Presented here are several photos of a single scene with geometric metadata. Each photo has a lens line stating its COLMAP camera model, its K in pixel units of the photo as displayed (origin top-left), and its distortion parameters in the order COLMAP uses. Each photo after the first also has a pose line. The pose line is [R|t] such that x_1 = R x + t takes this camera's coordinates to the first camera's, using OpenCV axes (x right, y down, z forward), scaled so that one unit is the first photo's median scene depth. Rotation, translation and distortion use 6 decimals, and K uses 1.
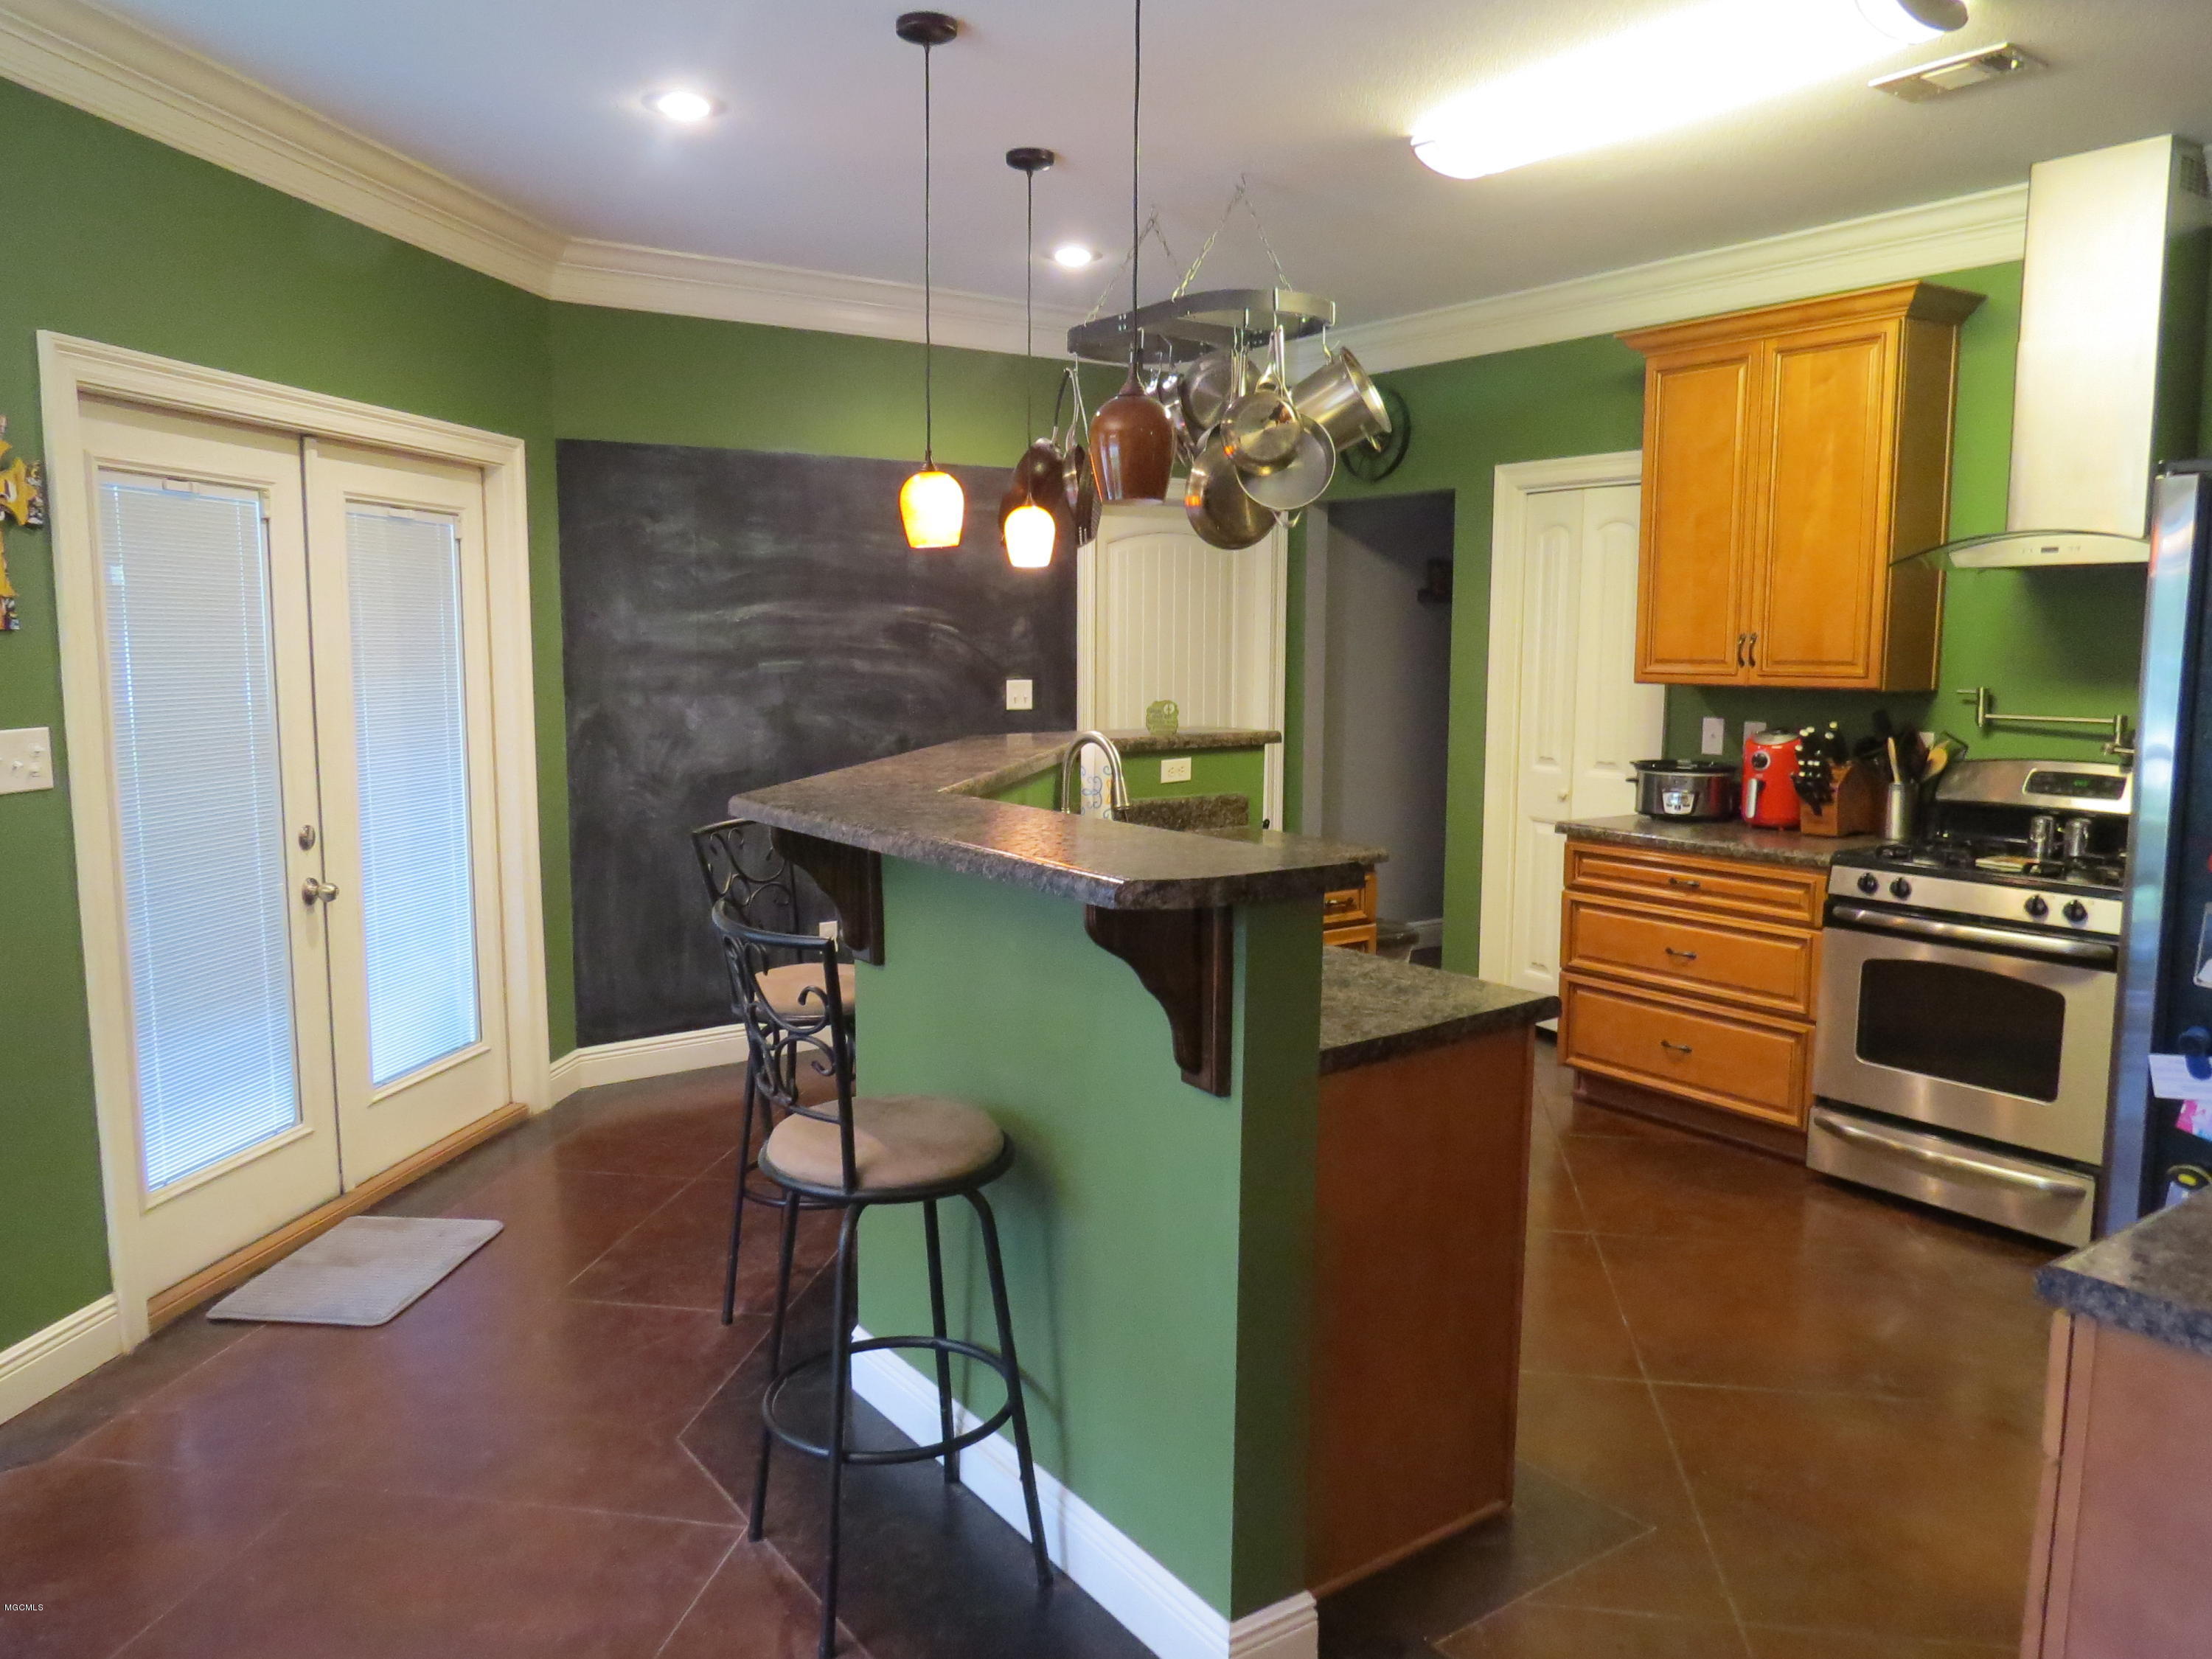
lens RADIAL K [[1585.4, 0, 1112.0], [0, 1585.4, 817.8], [0, 0, 1]] dist [-0.019136, 0.006054]
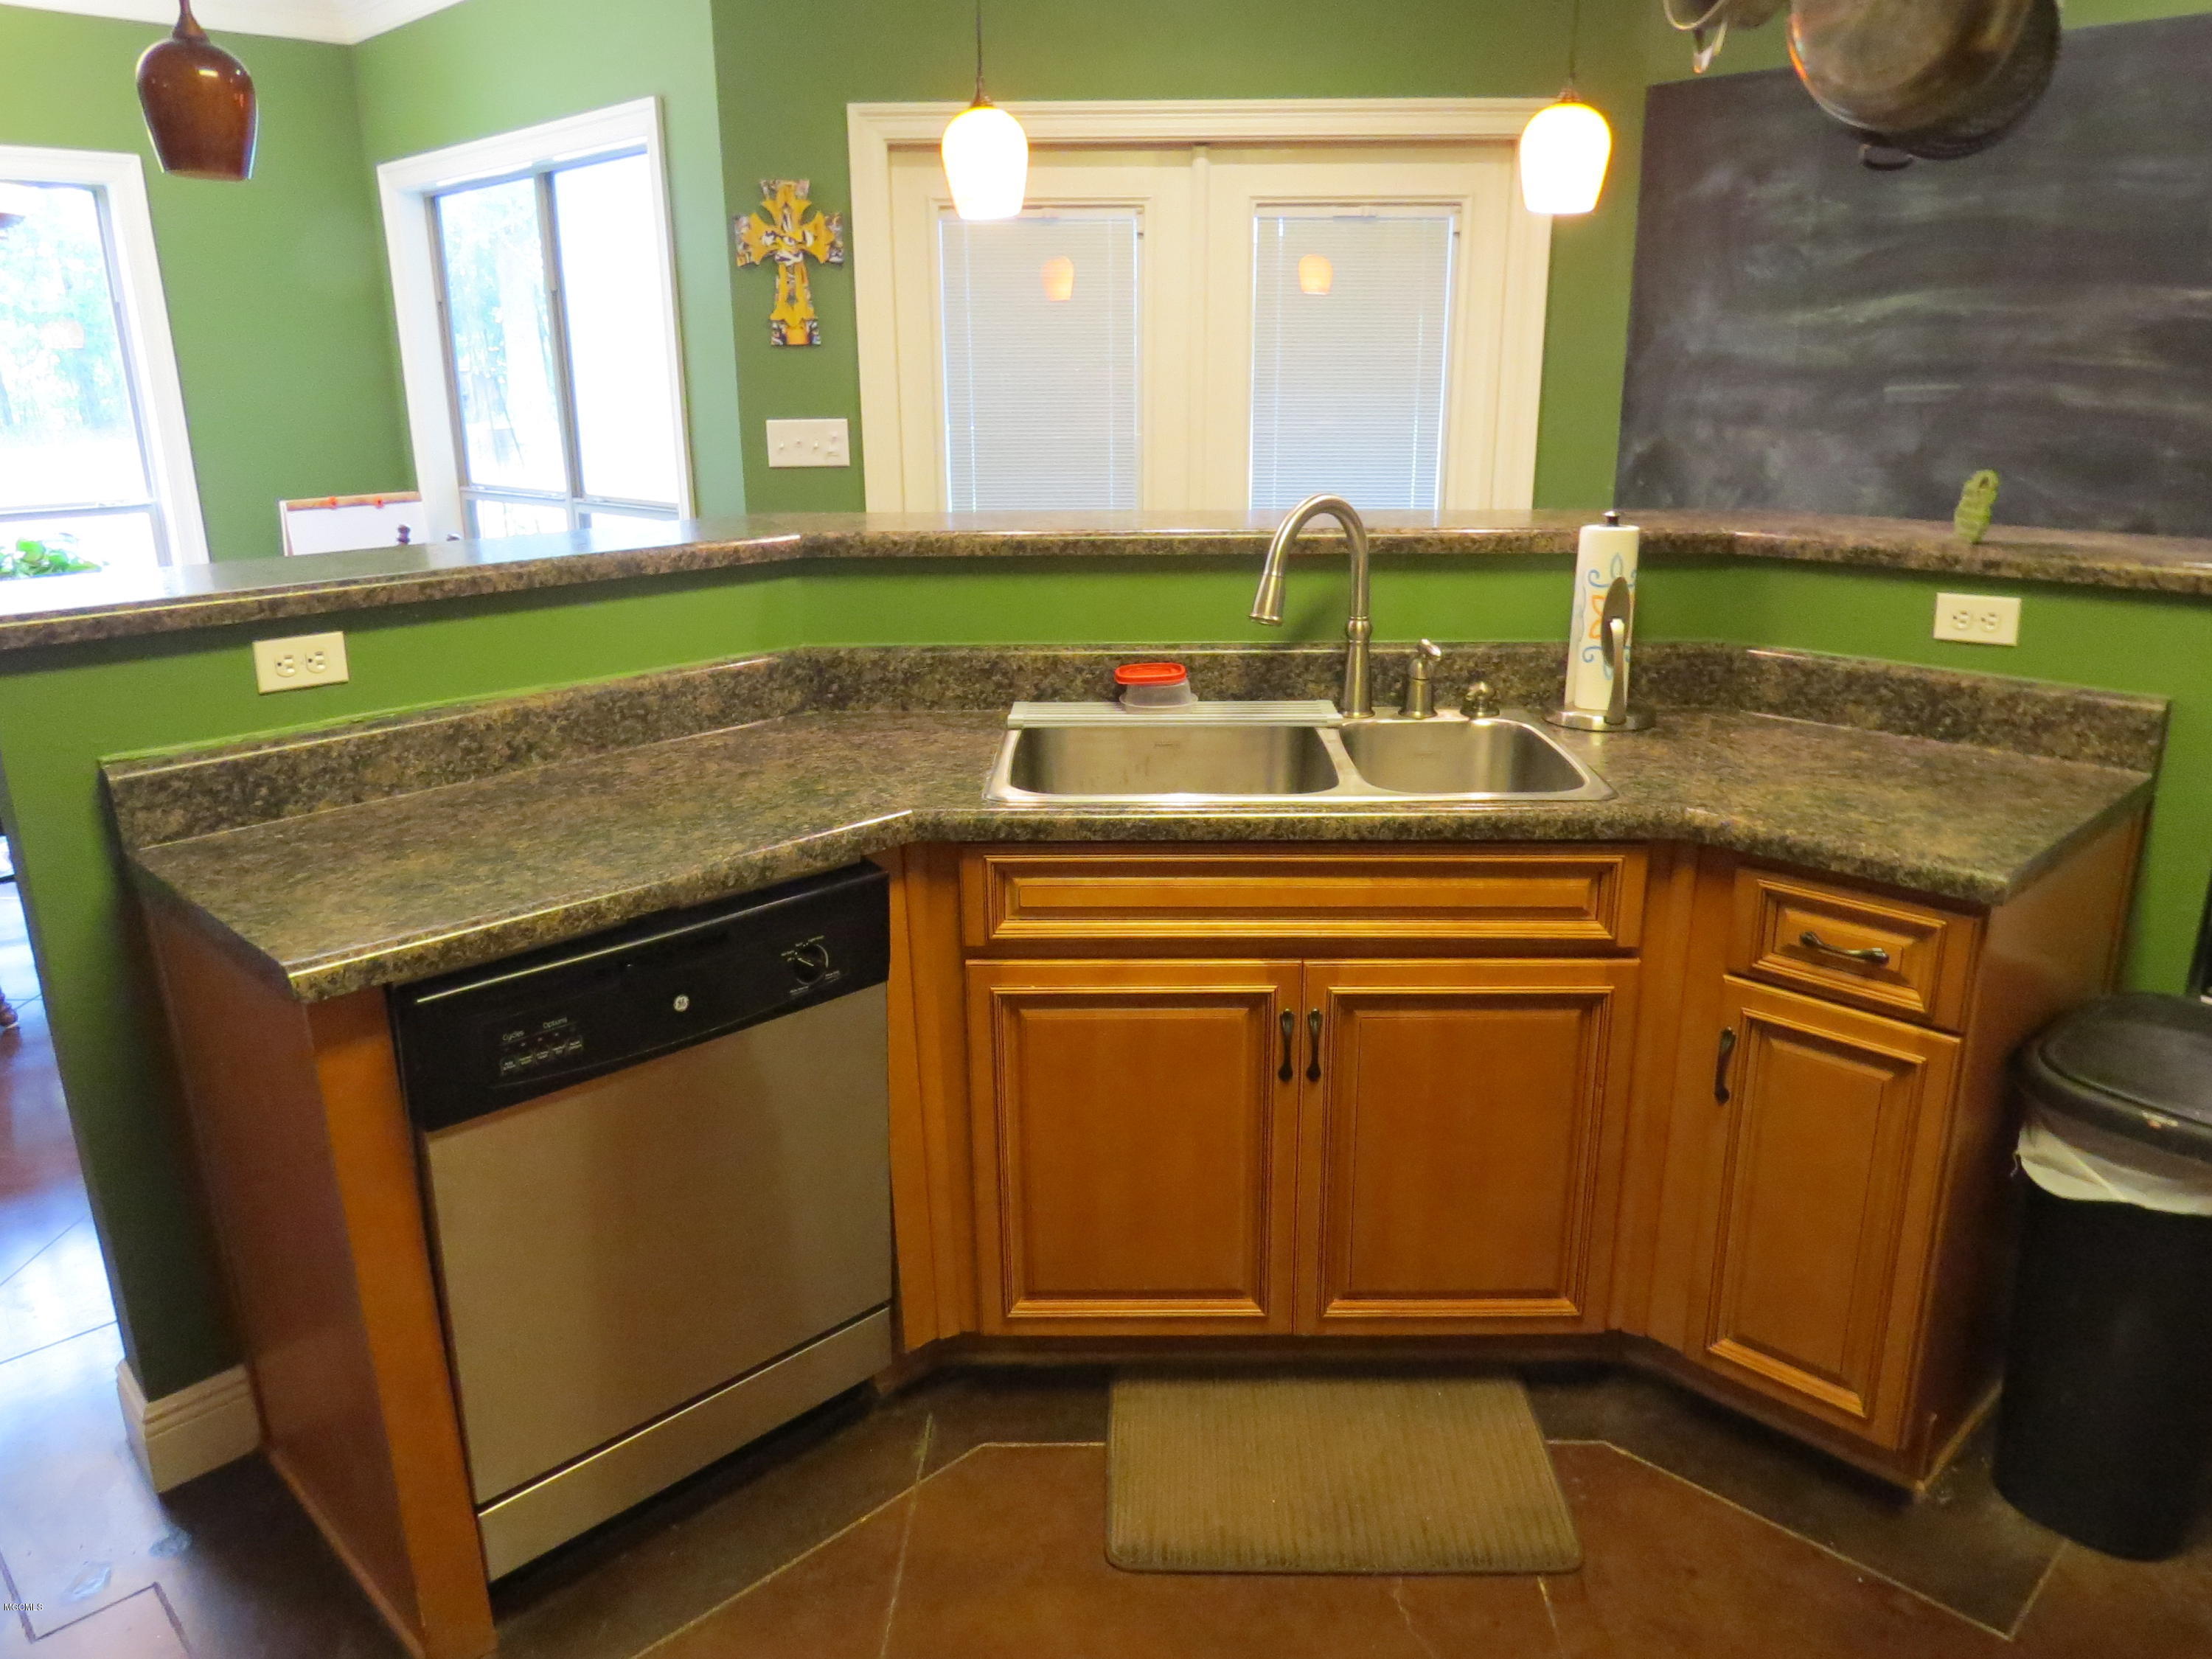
lens RADIAL K [[1585.4, 0, 1102.8], [0, 1585.4, 839.4], [0, 0, 1]] dist [-0.019136, 0.006054]
pose [[0.152297, 0.286032, -0.946040, 0.431291], [-0.107903, 0.956296, 0.271762, -0.061395], [0.982427, 0.060692, 0.176505, 0.582329]]
